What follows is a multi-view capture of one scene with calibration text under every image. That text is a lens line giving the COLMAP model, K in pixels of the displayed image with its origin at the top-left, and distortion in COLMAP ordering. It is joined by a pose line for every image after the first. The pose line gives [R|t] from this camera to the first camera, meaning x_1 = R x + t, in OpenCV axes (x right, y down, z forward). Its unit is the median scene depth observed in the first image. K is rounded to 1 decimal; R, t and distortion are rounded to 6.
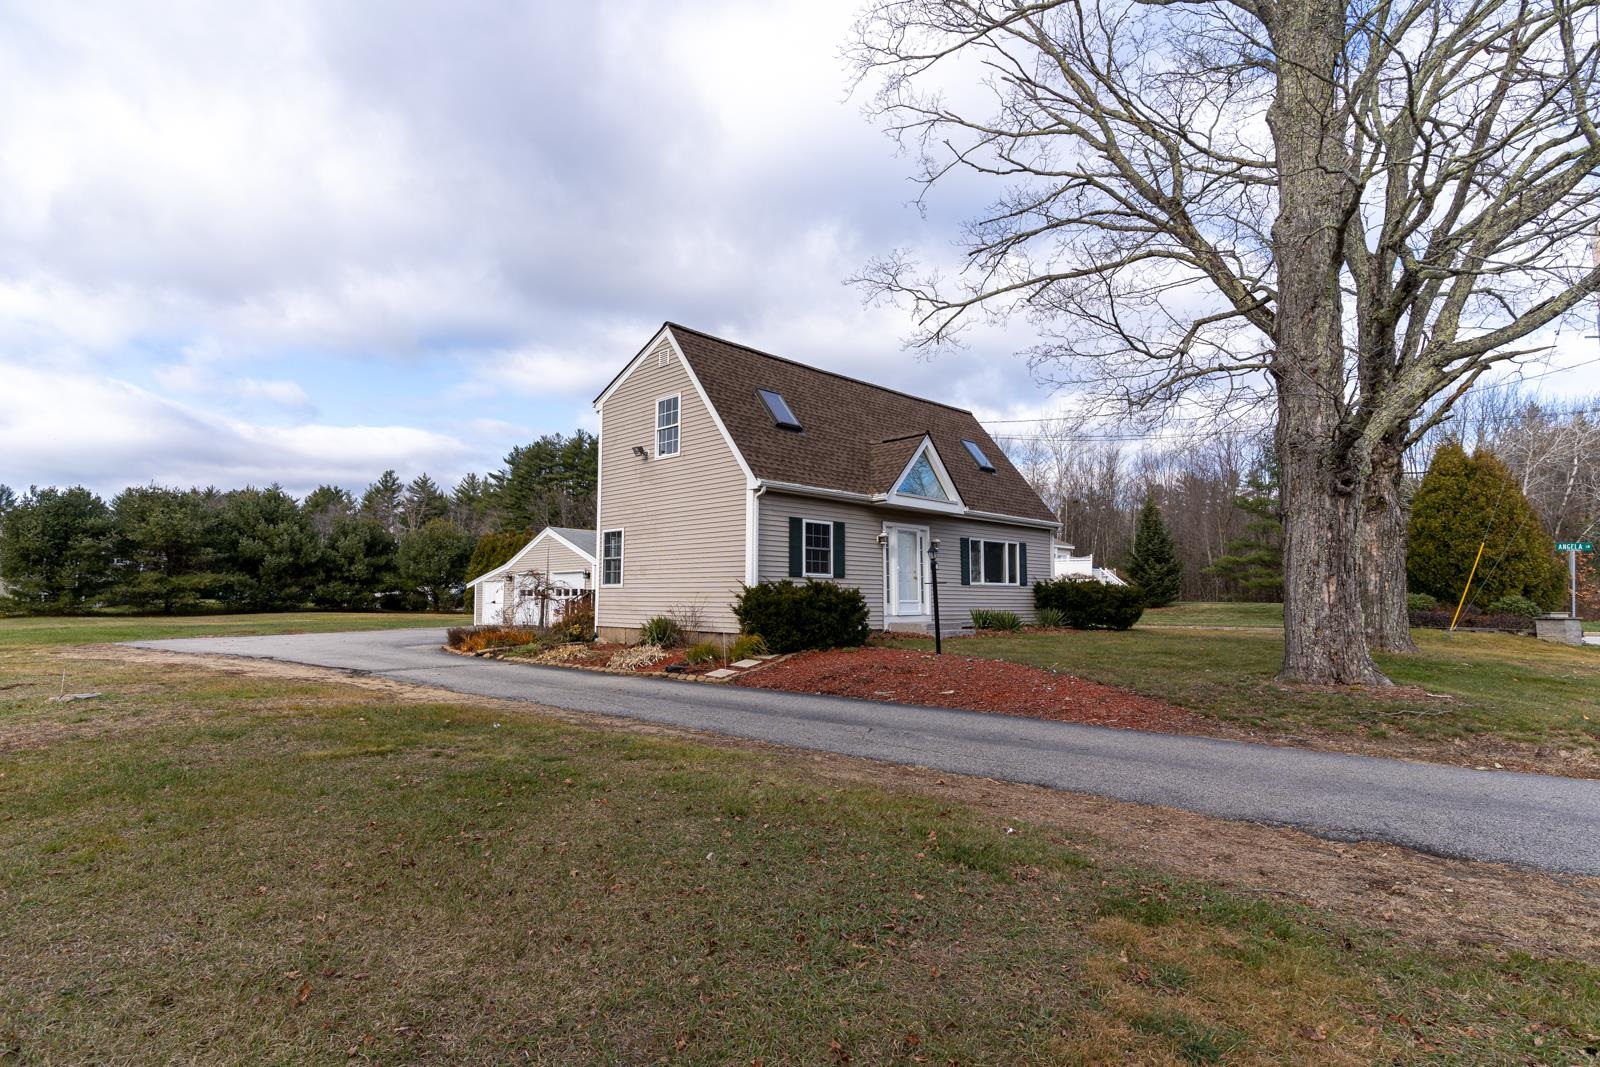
lens RADIAL K [[776.9, 0, 834.0], [0, 776.9, 539.3], [0, 0, 1]] dist [0.001086, 0.000335]
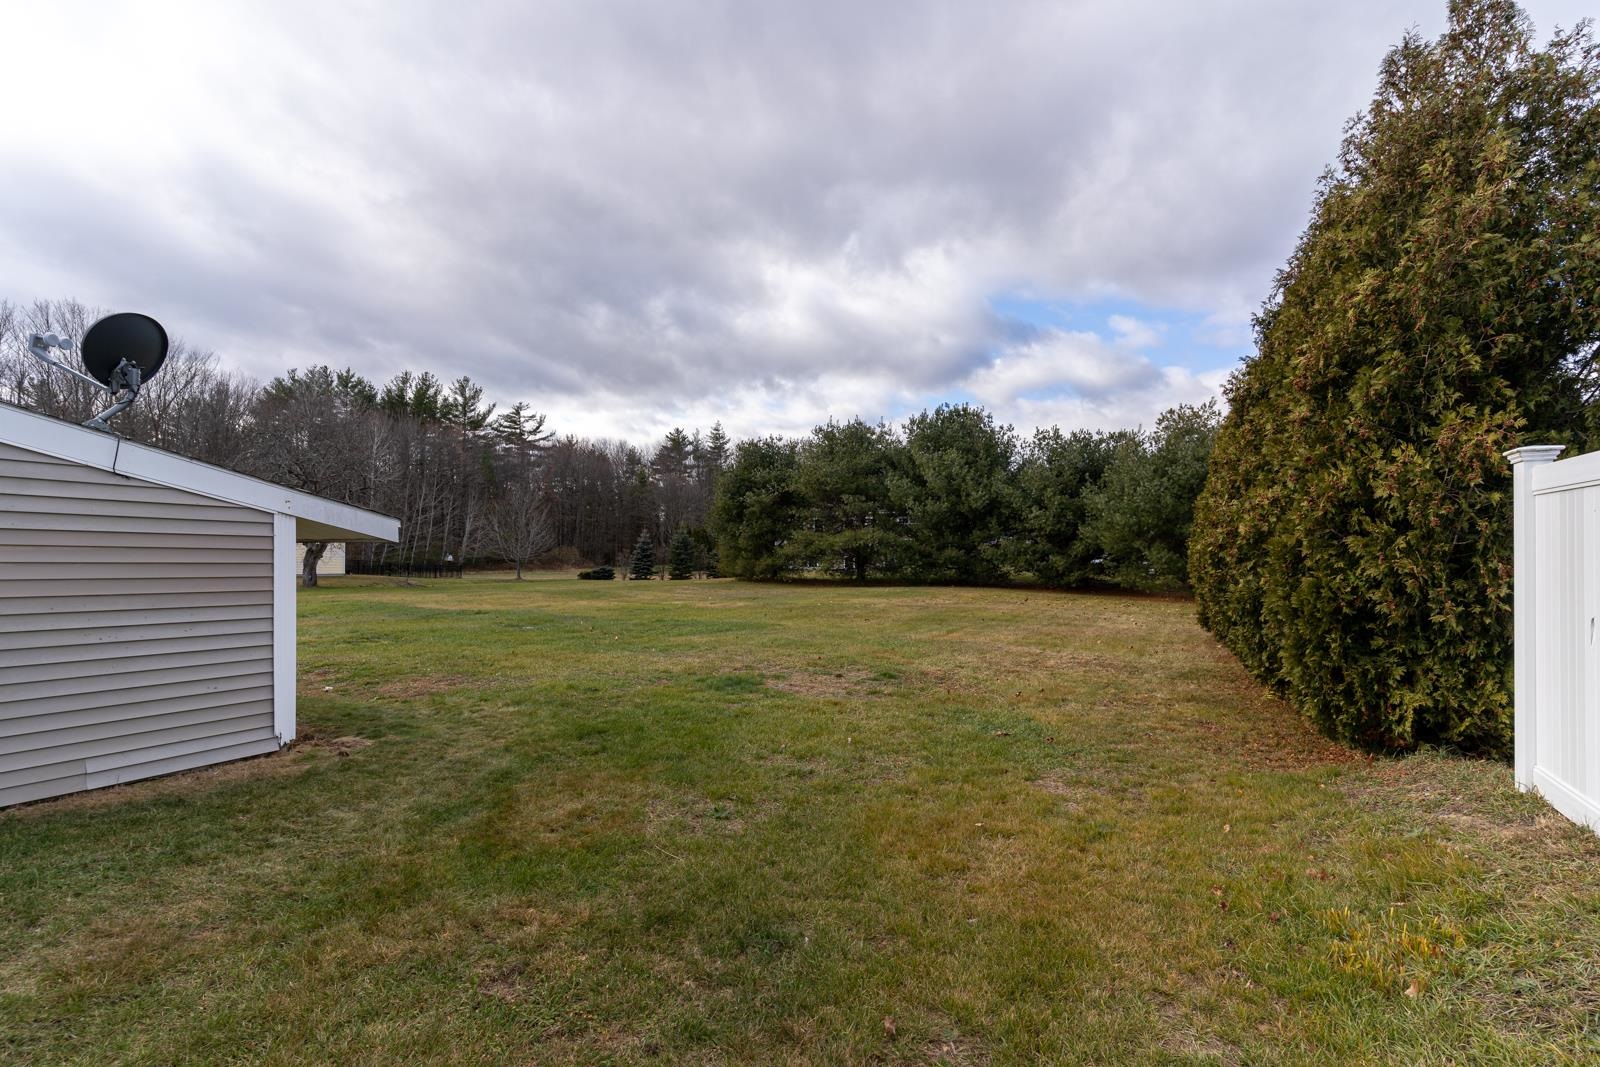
lens RADIAL K [[776.9, 0, 834.0], [0, 776.9, 539.3], [0, 0, 1]] dist [0.001086, 0.000335]
pose [[0.251919, -0.018786, -0.967566, -0.232156], [0.062066, 0.998067, -0.003219, 0.147545], [0.965756, -0.059242, 0.252598, 2.134778]]
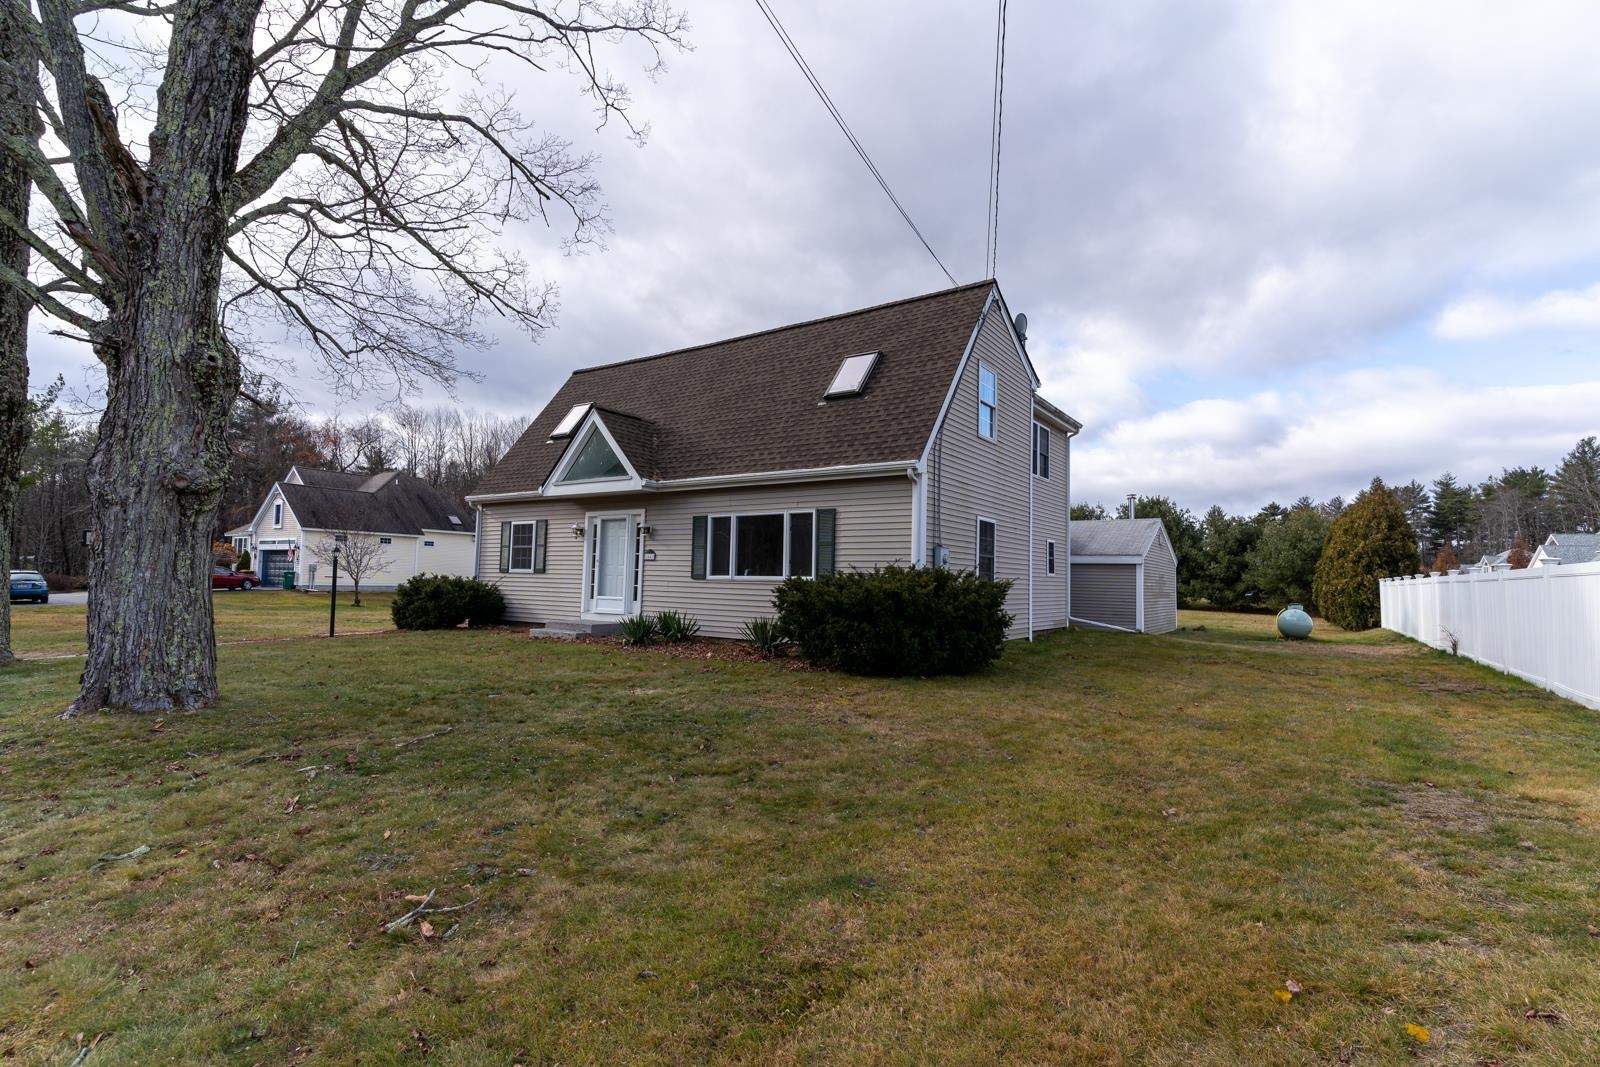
lens RADIAL K [[776.9, 0, 834.0], [0, 776.9, 539.3], [0, 0, 1]] dist [0.001086, 0.000335]
pose [[0.155678, -0.054176, -0.986321, 0.964603], [0.054632, 0.997439, -0.046164, 0.064776], [0.986296, -0.046698, 0.158239, 1.068800]]
